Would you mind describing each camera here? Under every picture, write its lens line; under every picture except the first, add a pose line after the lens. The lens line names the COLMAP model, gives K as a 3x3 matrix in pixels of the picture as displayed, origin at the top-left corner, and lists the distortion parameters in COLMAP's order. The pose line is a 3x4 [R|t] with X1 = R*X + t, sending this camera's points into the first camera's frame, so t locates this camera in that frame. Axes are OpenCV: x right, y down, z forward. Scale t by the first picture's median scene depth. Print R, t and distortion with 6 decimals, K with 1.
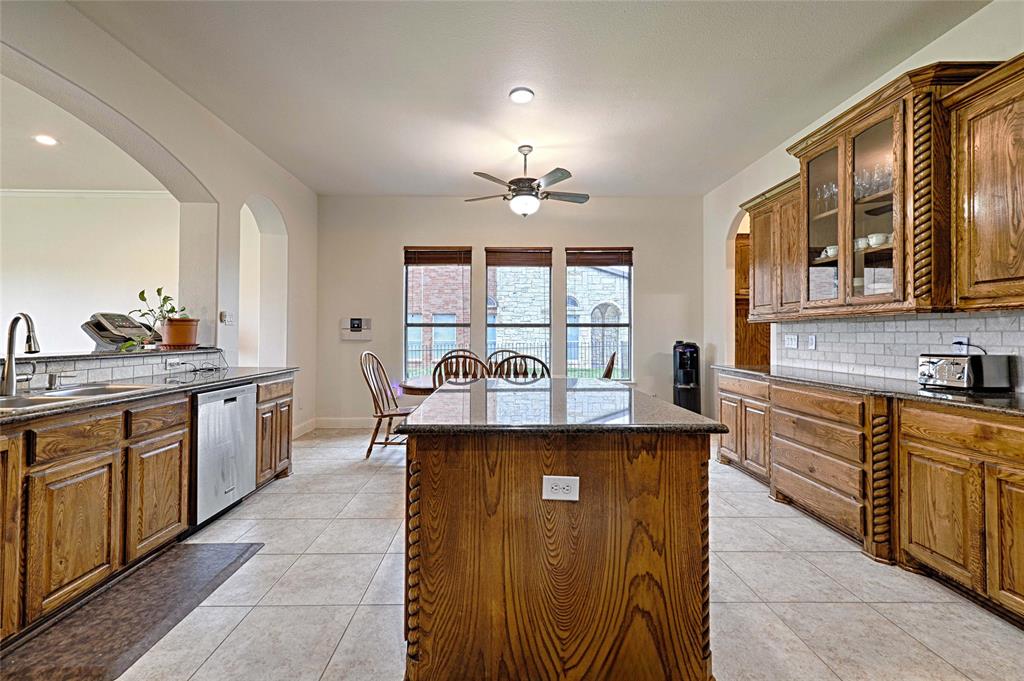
lens RADIAL K [[435.1, 0, 514.0], [0, 435.1, 331.4], [0, 0, 1]] dist [0.009818, -0.000070]
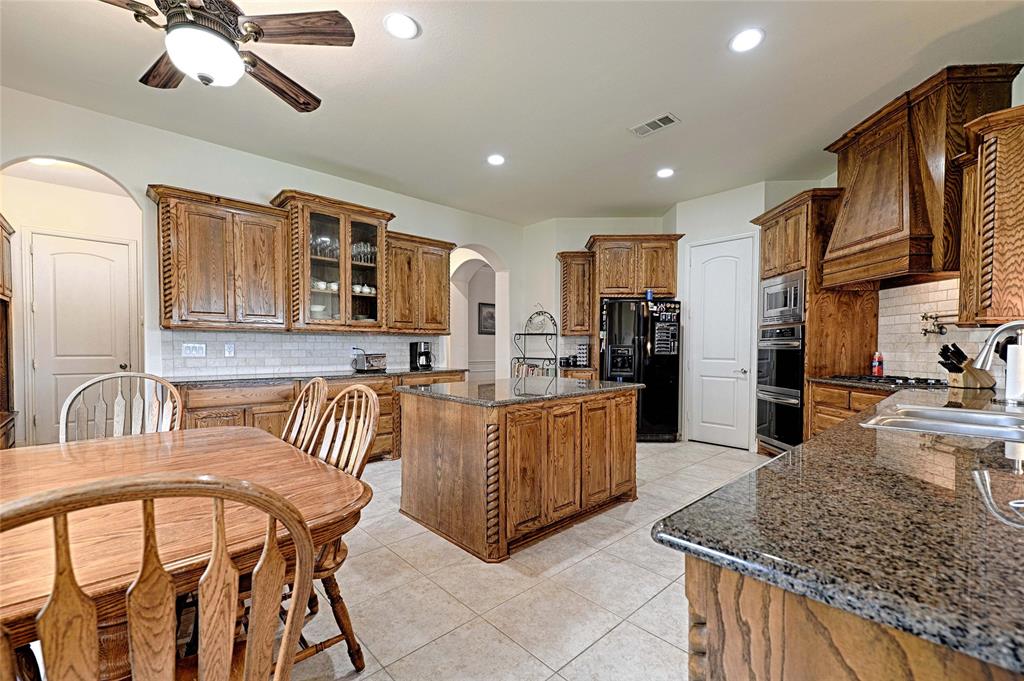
lens RADIAL K [[425.4, 0, 513.1], [0, 425.4, 354.5], [0, 0, 1]] dist [0.001970, 0.000107]
pose [[-0.661220, -0.020080, 0.749923, -0.718826], [-0.008389, 0.999777, 0.019373, 0.009682], [-0.750145, 0.006519, -0.661241, 1.407900]]
